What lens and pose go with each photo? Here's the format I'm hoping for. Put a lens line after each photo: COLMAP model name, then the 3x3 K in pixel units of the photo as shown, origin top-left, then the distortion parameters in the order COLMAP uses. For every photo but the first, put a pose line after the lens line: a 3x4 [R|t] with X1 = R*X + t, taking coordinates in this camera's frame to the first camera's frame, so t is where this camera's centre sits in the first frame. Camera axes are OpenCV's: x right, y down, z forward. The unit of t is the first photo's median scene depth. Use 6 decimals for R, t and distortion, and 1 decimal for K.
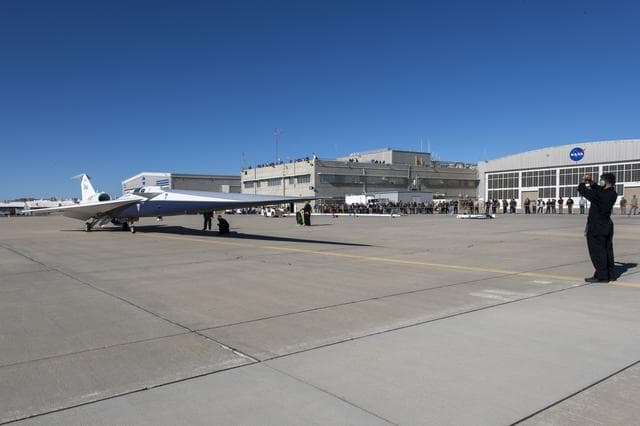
lens RADIAL K [[505.7, 0, 297.4], [0, 505.7, 245.1], [0, 0, 1]] dist [0.014717, -0.004569]
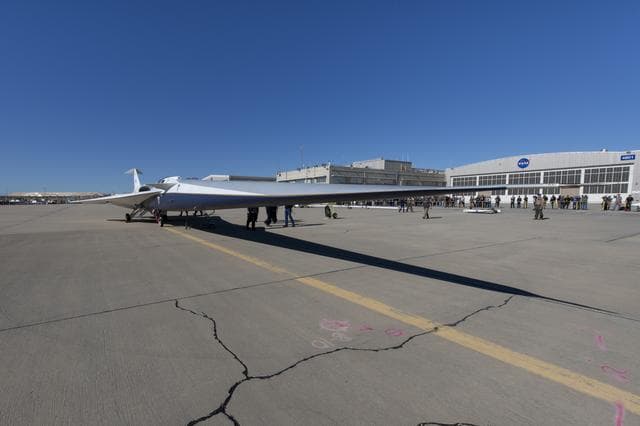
lens RADIAL K [[315.7, 0, 290.7], [0, 315.7, 234.5], [0, 0, 1]] dist [0.001067, -0.001102]
pose [[0.997638, 0.019609, -0.065828, -0.009895], [-0.017182, 0.999159, 0.037239, -0.009813], [0.066503, -0.036020, 0.997136, 0.114068]]
